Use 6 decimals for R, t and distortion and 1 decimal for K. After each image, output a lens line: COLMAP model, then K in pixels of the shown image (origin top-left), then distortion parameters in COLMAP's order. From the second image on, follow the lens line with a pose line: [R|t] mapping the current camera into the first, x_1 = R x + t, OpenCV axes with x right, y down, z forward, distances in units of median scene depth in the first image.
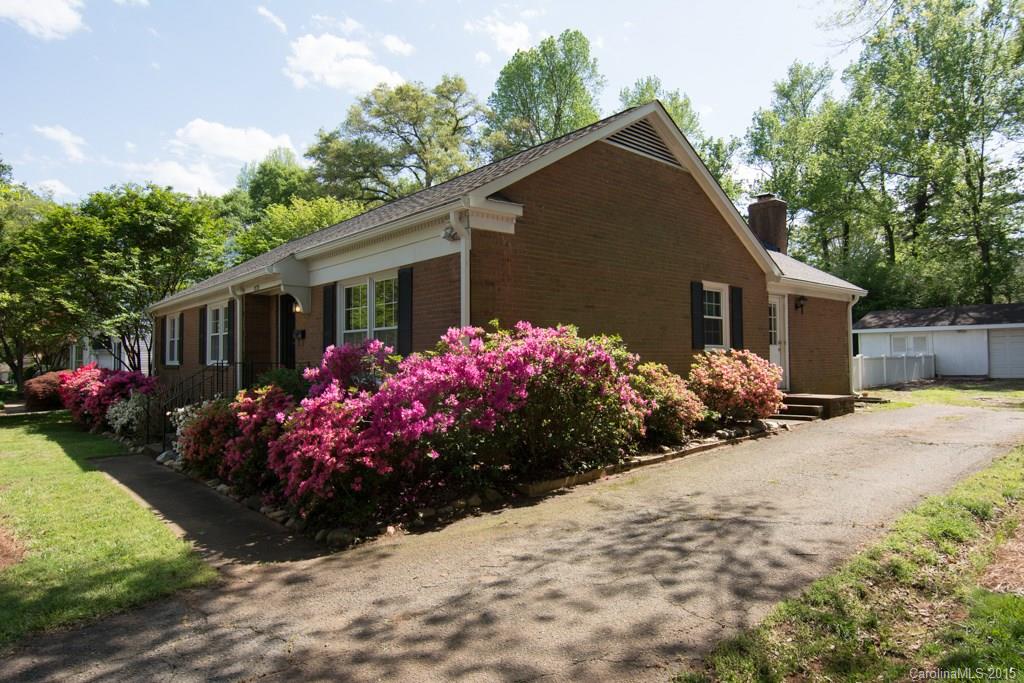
lens RADIAL K [[619.3, 0, 511.8], [0, 619.3, 345.7], [0, 0, 1]] dist [-0.002991, 0.000168]
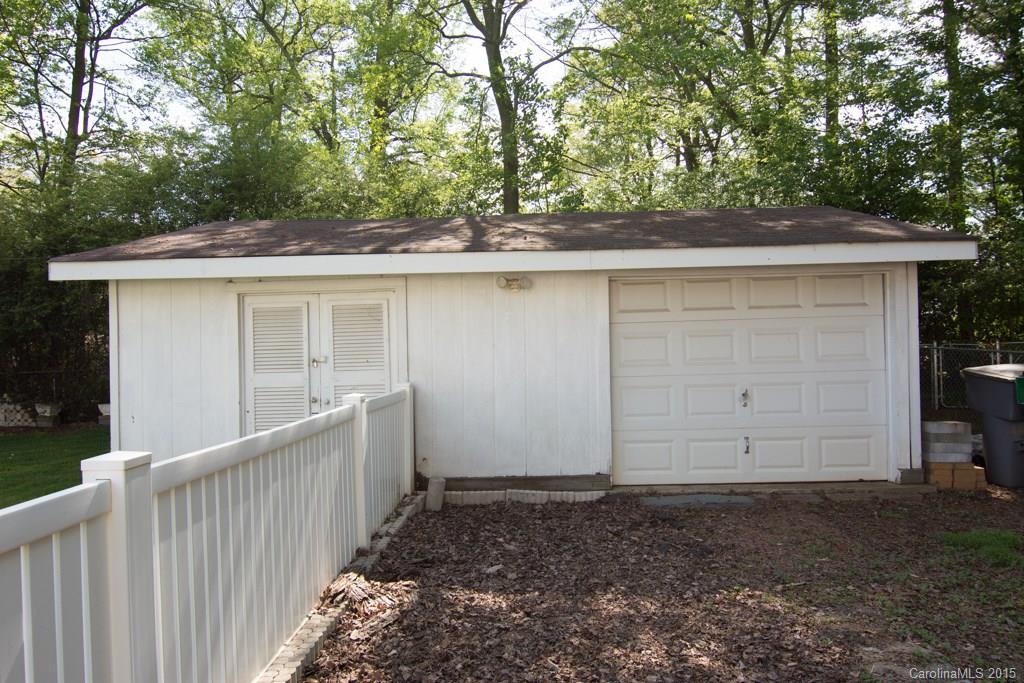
lens RADIAL K [[619.3, 0, 509.3], [0, 619.3, 344.1], [0, 0, 1]] dist [-0.002991, 0.000168]
pose [[0.704039, 0.013370, 0.710035, 0.544586], [-0.005281, 0.999894, -0.013592, 0.002217], [-0.710142, 0.005820, 0.704035, 0.811412]]
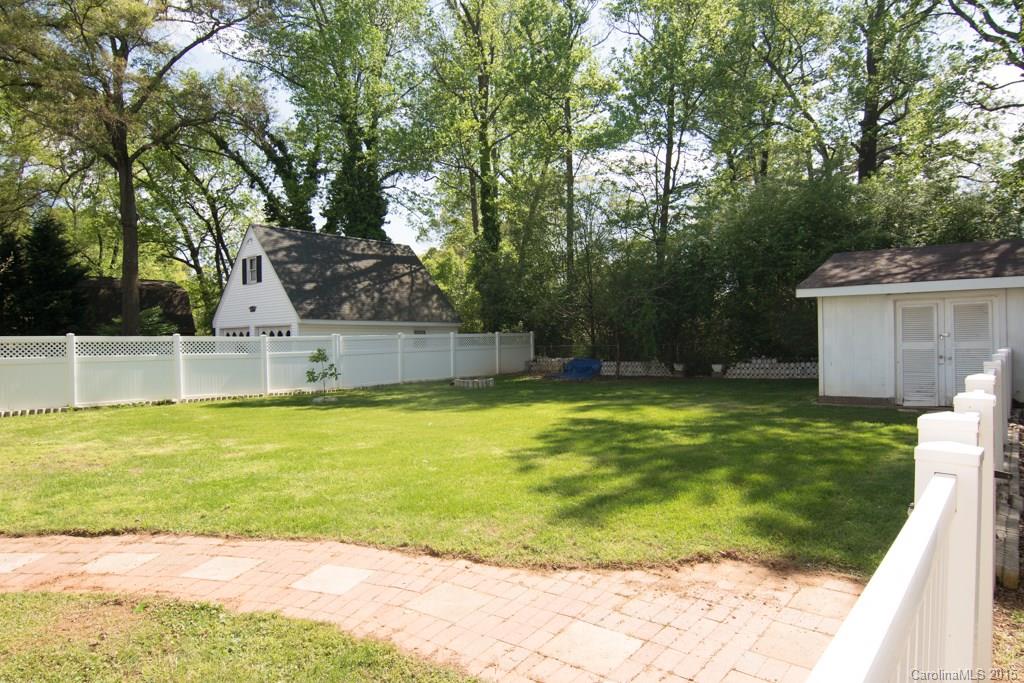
lens RADIAL K [[619.3, 0, 512.7], [0, 619.3, 340.6], [0, 0, 1]] dist [-0.002991, 0.000168]
pose [[0.991145, 0.003556, 0.132740, 0.320430], [-0.005520, 0.999881, 0.014437, 0.004554], [-0.132673, -0.015042, 0.991046, 0.651483]]
